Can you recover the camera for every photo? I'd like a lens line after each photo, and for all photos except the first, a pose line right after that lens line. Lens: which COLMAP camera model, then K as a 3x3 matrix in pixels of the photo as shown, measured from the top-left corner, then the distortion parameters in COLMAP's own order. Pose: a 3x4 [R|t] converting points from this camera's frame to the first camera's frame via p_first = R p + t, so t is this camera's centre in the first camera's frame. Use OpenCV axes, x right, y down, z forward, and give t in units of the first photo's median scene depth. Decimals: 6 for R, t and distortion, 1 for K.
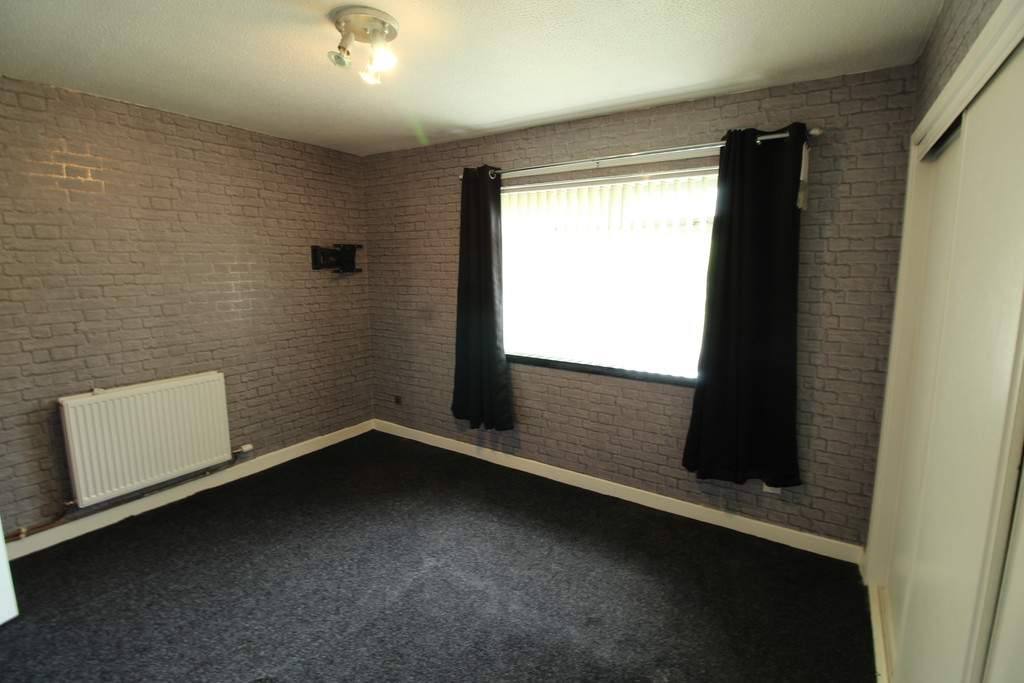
lens RADIAL K [[471.3, 0, 519.1], [0, 471.3, 330.7], [0, 0, 1]] dist [-0.000606, -0.013201]
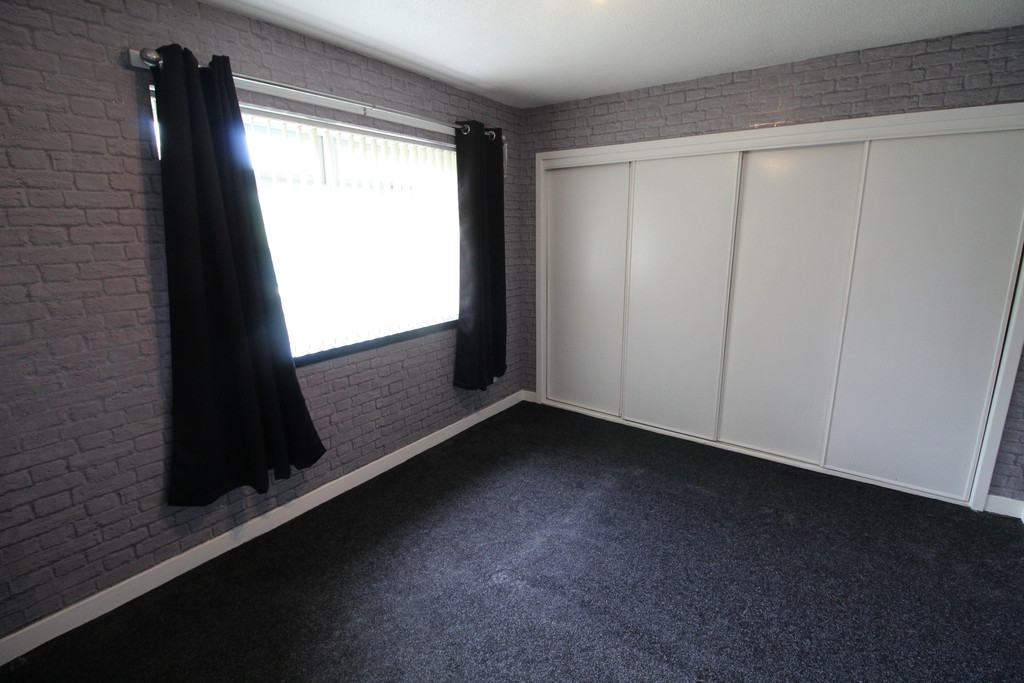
lens RADIAL K [[471.3, 0, 519.1], [0, 471.3, 330.7], [0, 0, 1]] dist [-0.000606, -0.013201]
pose [[0.049039, -0.215578, 0.975255, -0.793822], [0.146784, 0.967383, 0.206457, -0.097590], [-0.987952, 0.133027, 0.079083, 0.721999]]
